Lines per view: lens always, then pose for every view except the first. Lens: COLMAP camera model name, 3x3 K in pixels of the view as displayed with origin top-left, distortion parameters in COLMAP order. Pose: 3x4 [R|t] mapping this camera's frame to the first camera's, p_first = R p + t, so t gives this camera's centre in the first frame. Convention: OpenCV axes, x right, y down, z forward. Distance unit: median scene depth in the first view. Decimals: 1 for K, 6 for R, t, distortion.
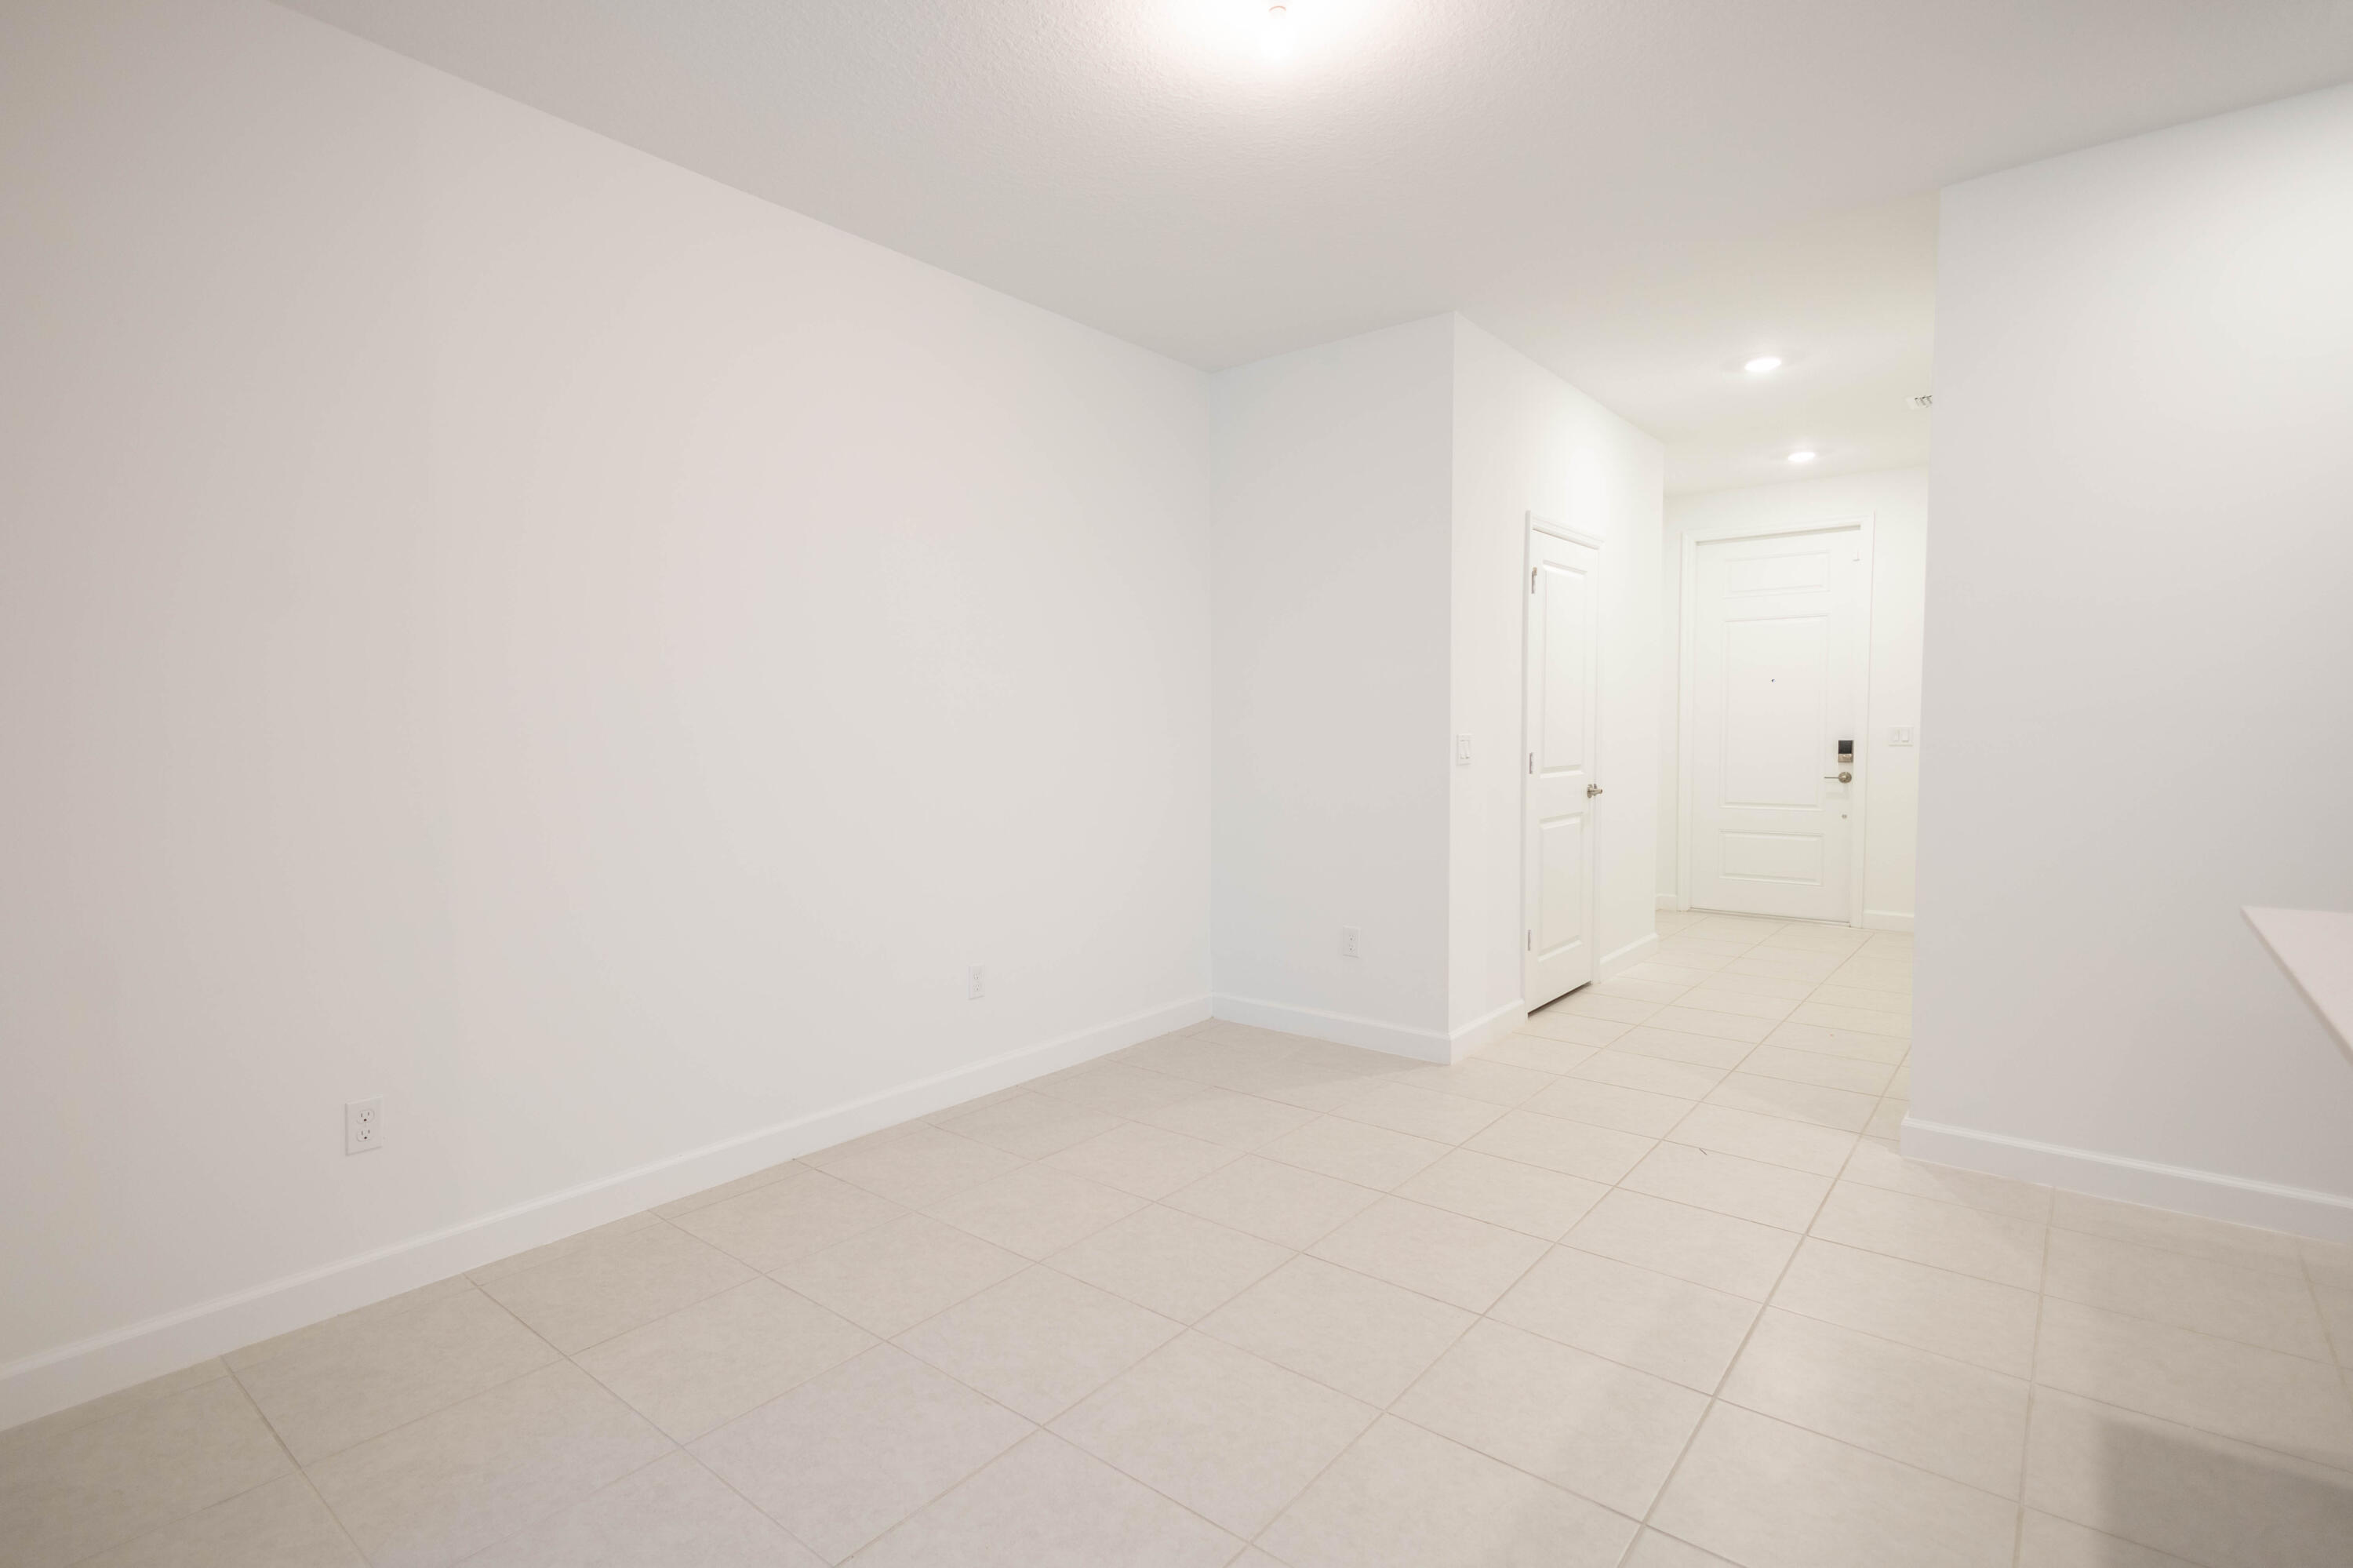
lens RADIAL K [[1139.6, 0, 1103.7], [0, 1139.6, 784.0], [0, 0, 1]] dist [0.016805, -0.000076]
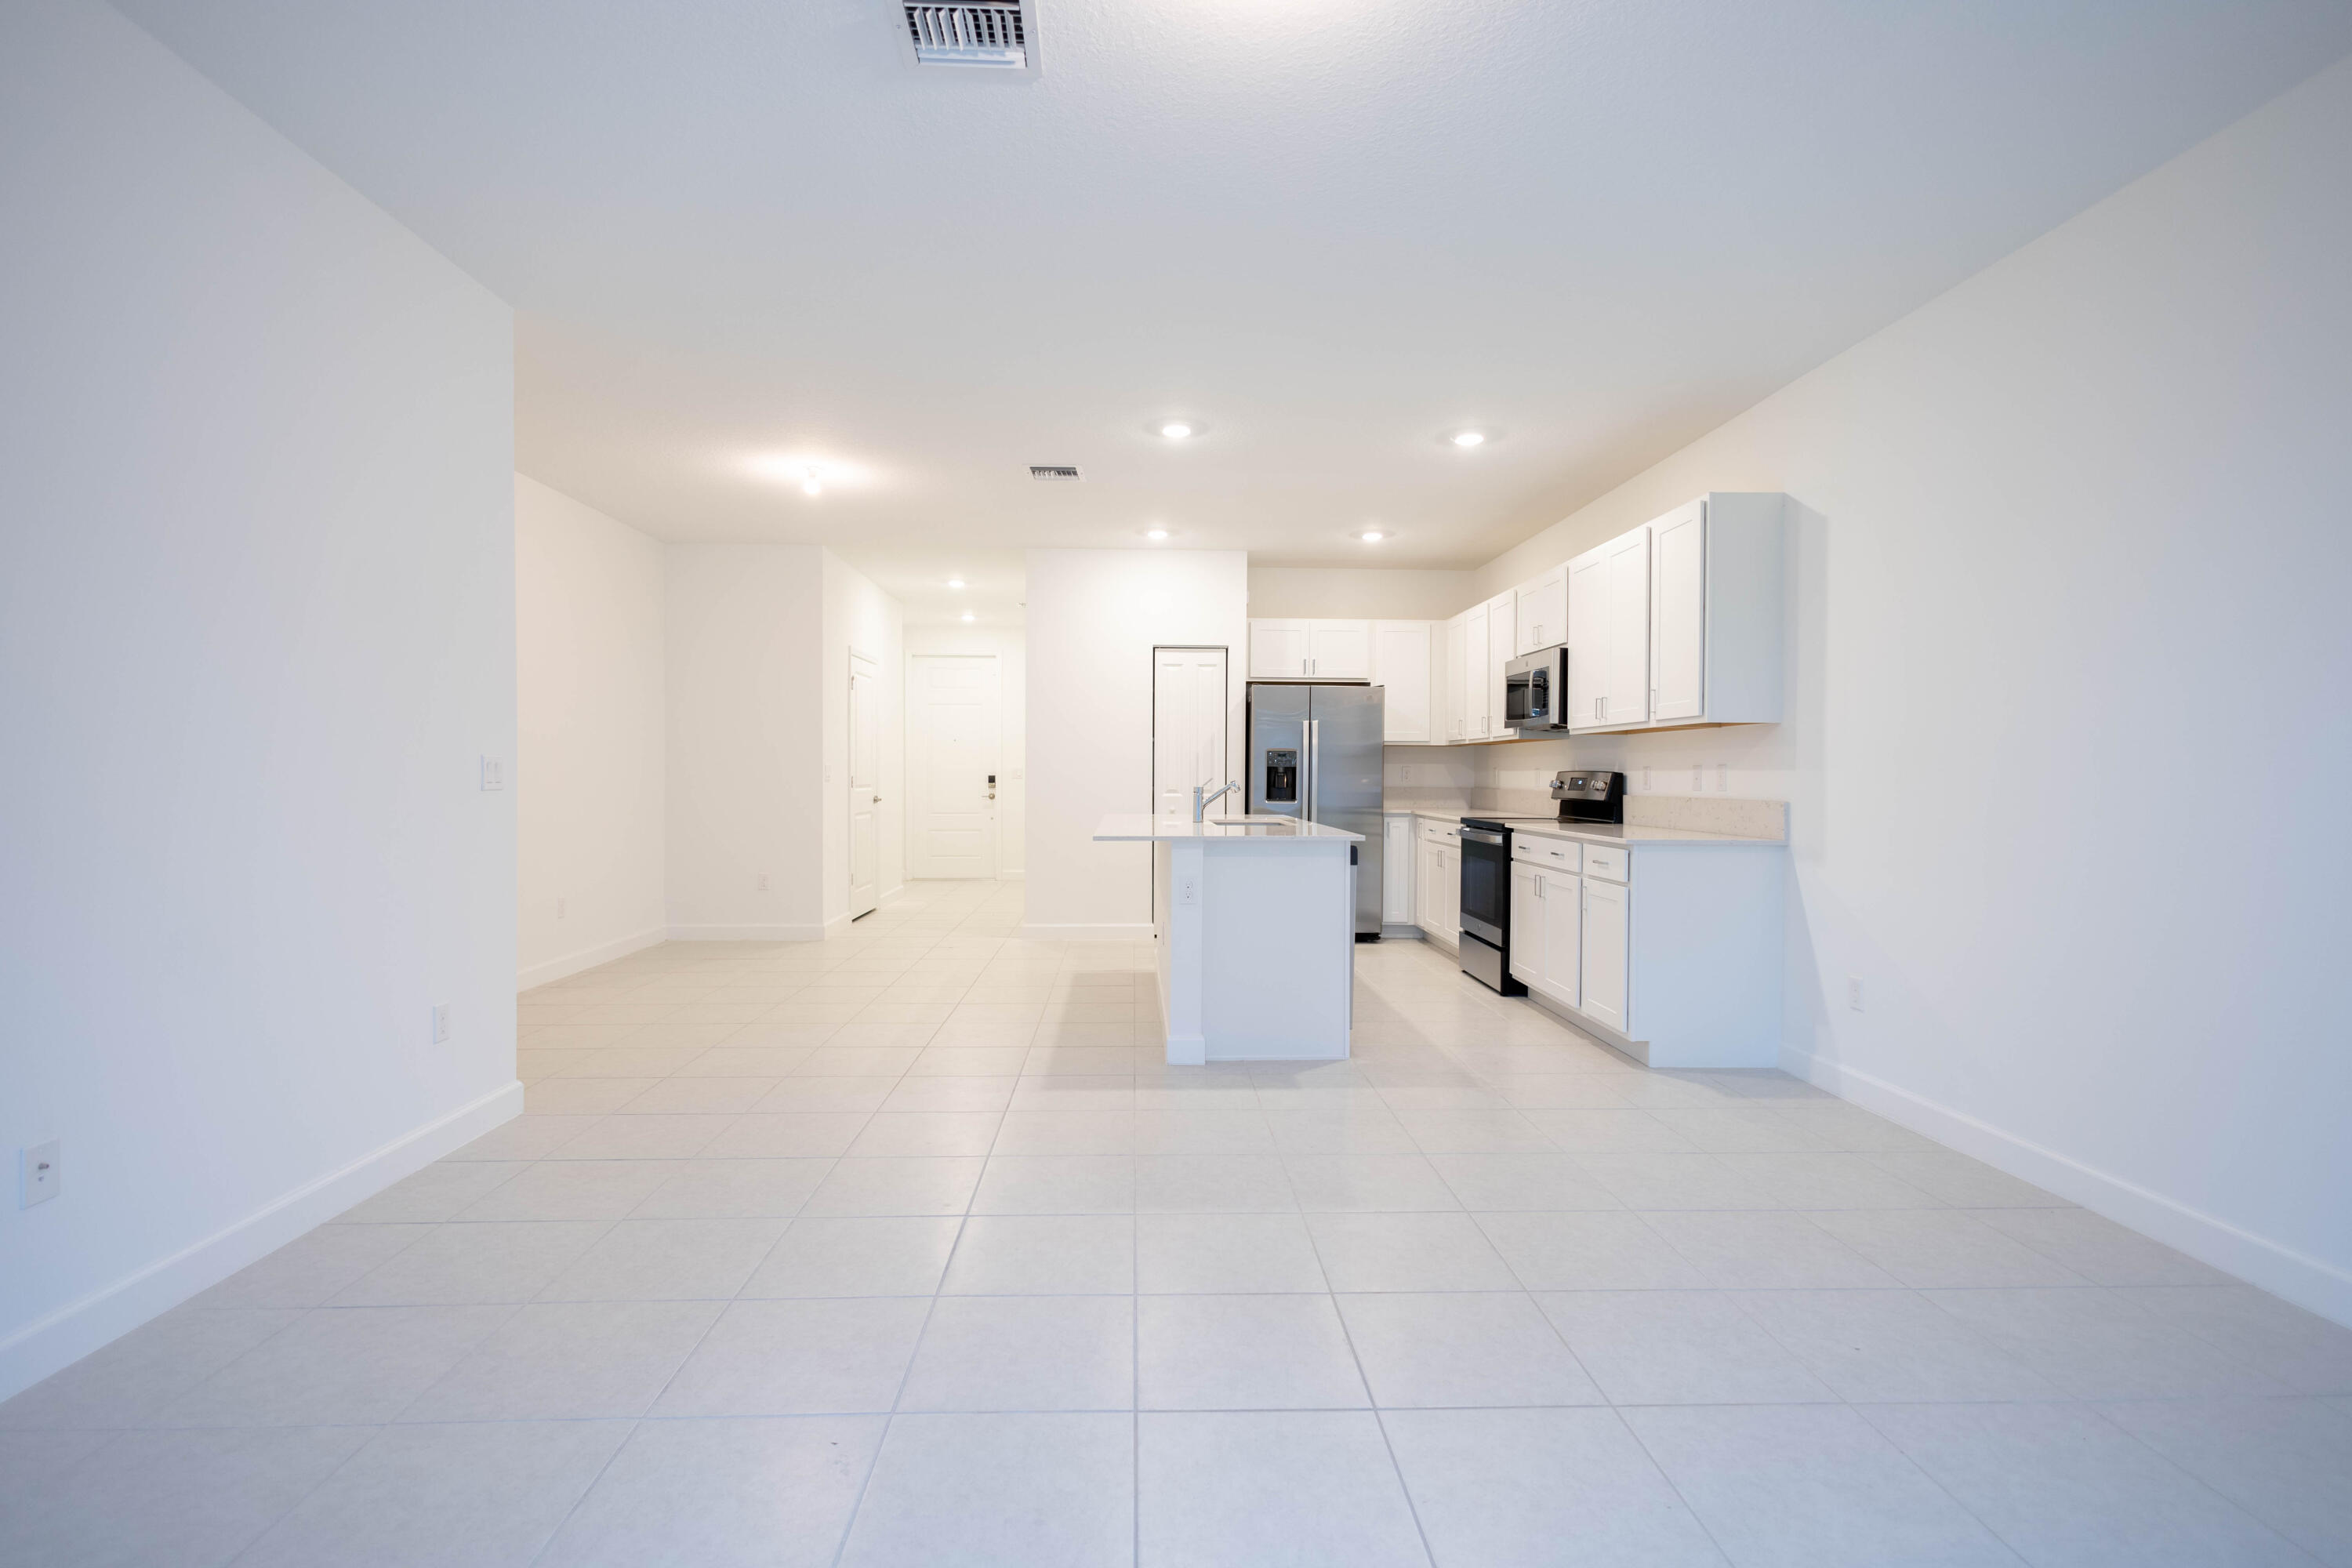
lens RADIAL K [[1086.2, 0, 1176.0], [0, 1086.2, 784.0], [0, 0, 1]] dist [0.014978, -0.000444]
pose [[0.728890, 0.001784, 0.684628, -0.435388], [0.027238, 0.999129, -0.031603, 0.053576], [-0.684089, 0.041683, 0.728207, -0.615576]]
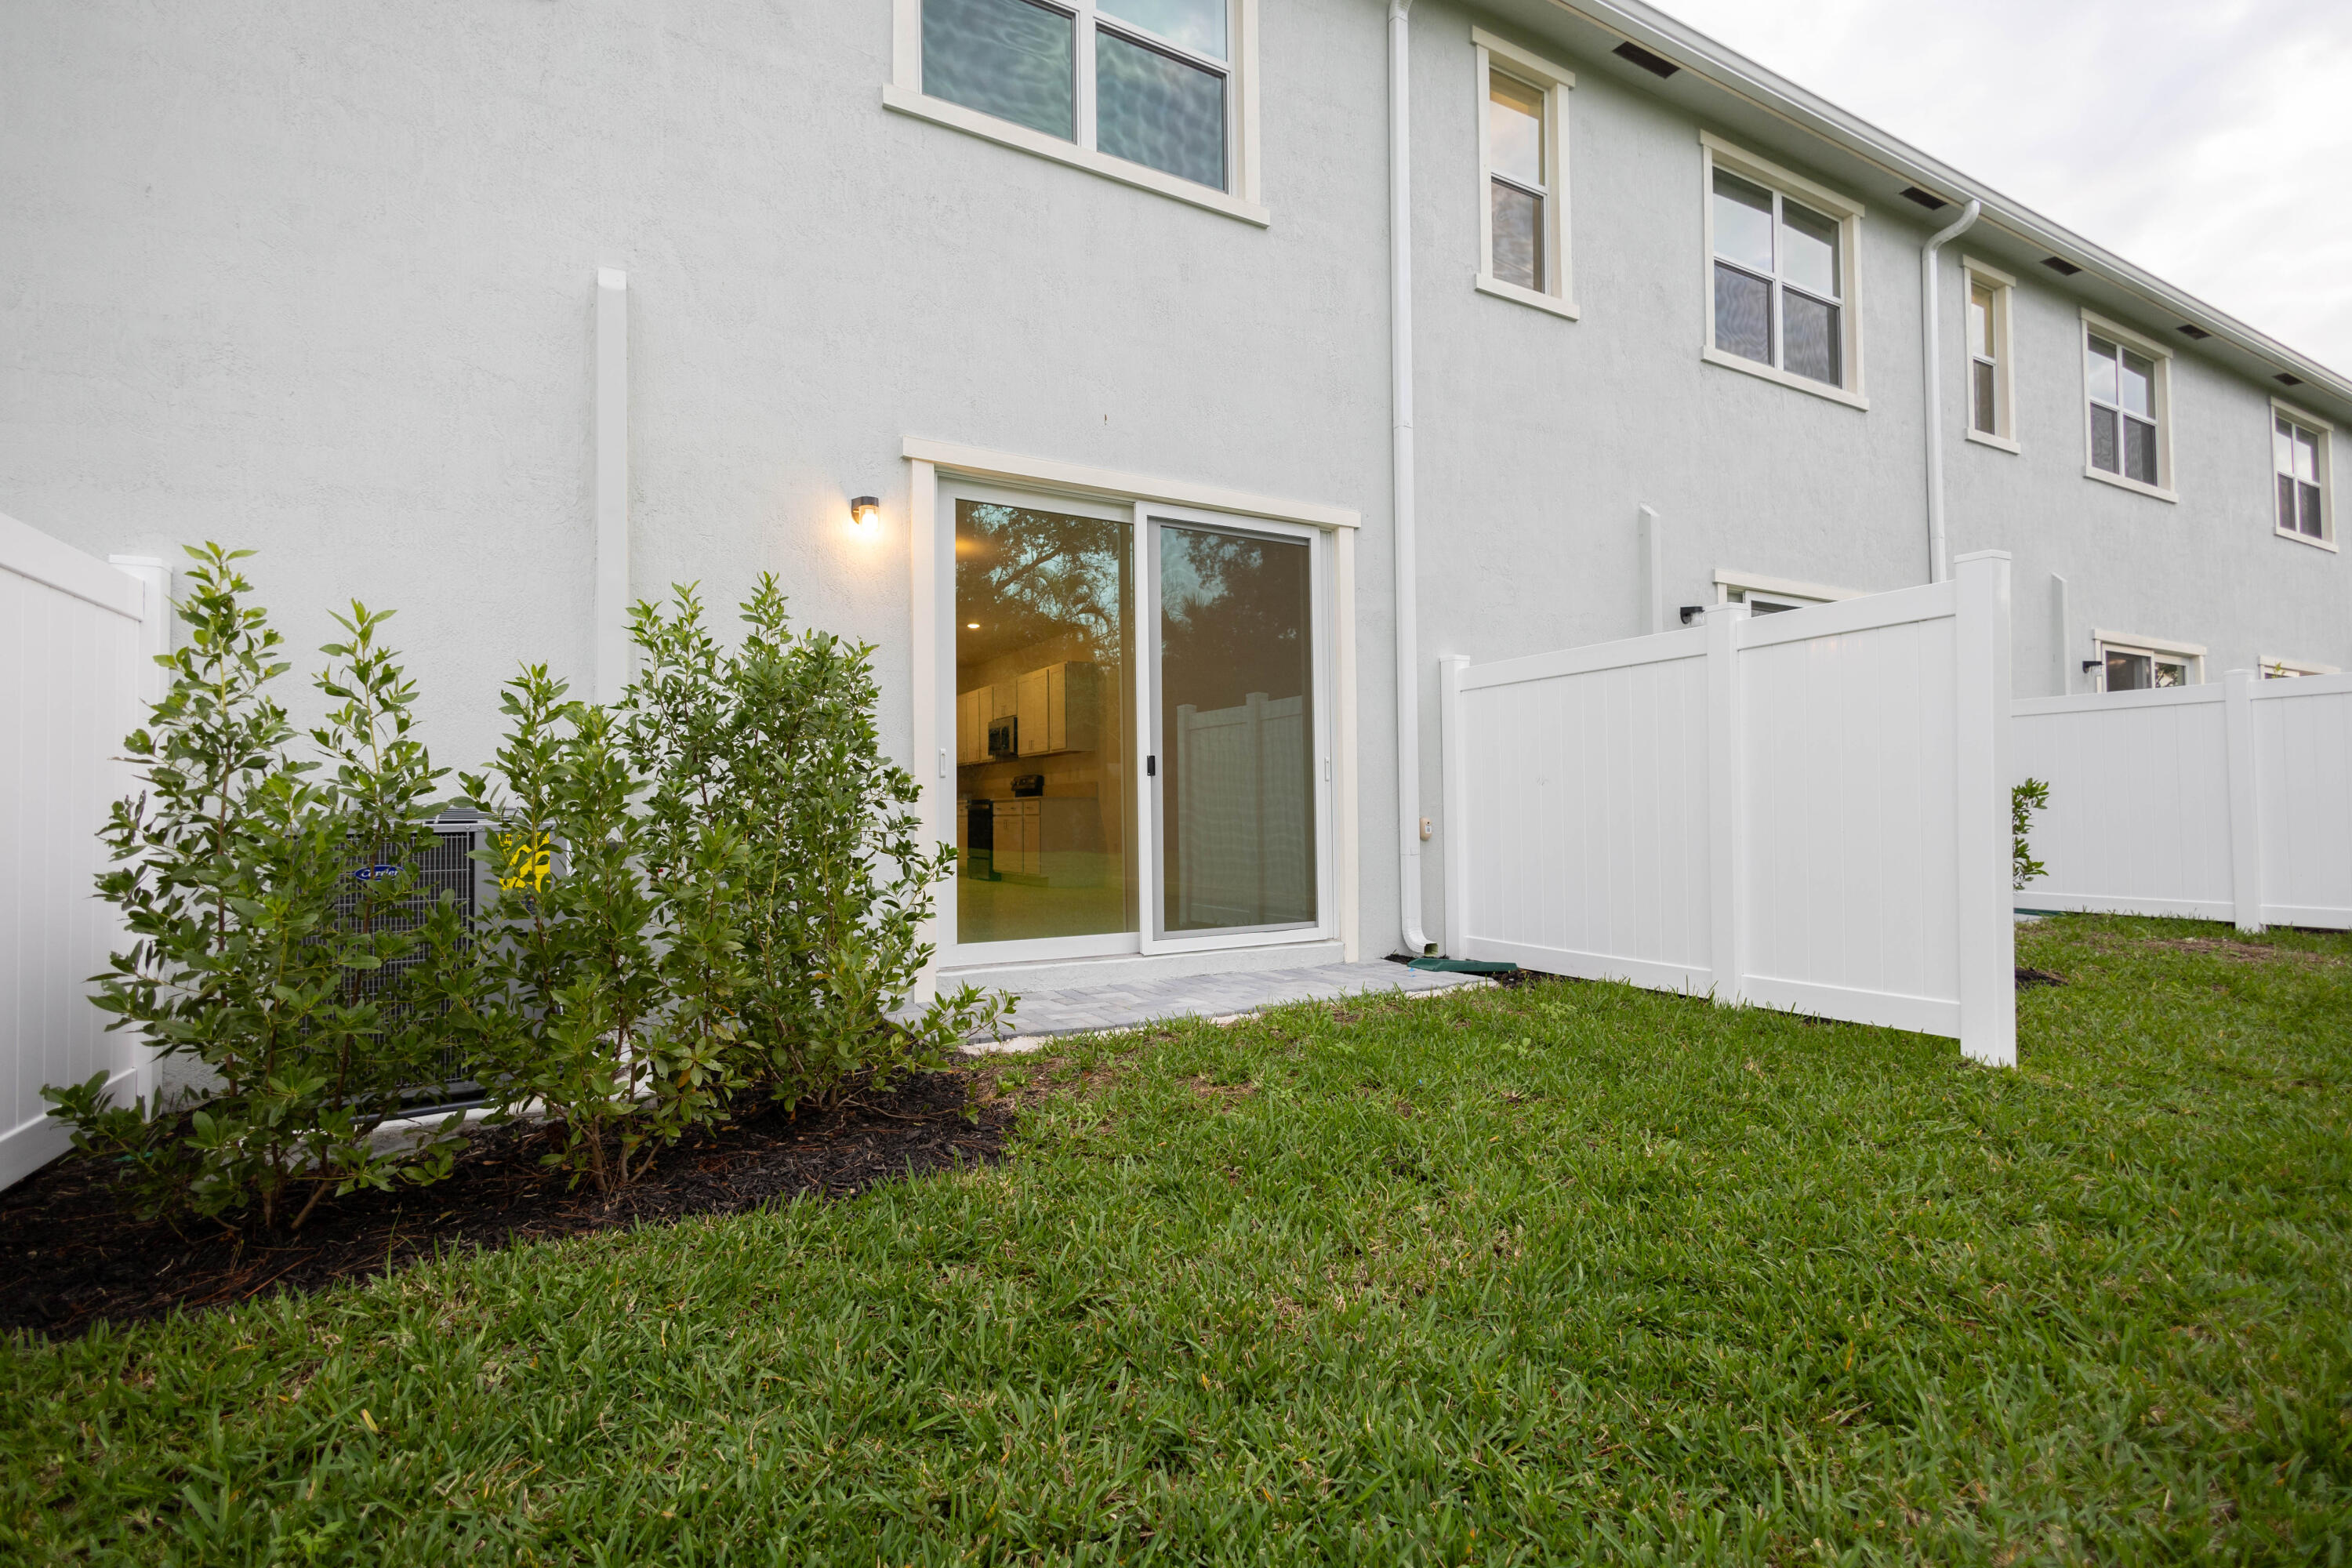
lens RADIAL K [[1086.2, 0, 1176.0], [0, 1086.2, 784.0], [0, 0, 1]] dist [0.014978, -0.000444]
pose [[0.336447, 0.028446, 0.941273, -1.562157], [0.056821, 0.997109, -0.050443, 0.183494], [-0.939986, 0.070456, 0.333858, -1.229072]]
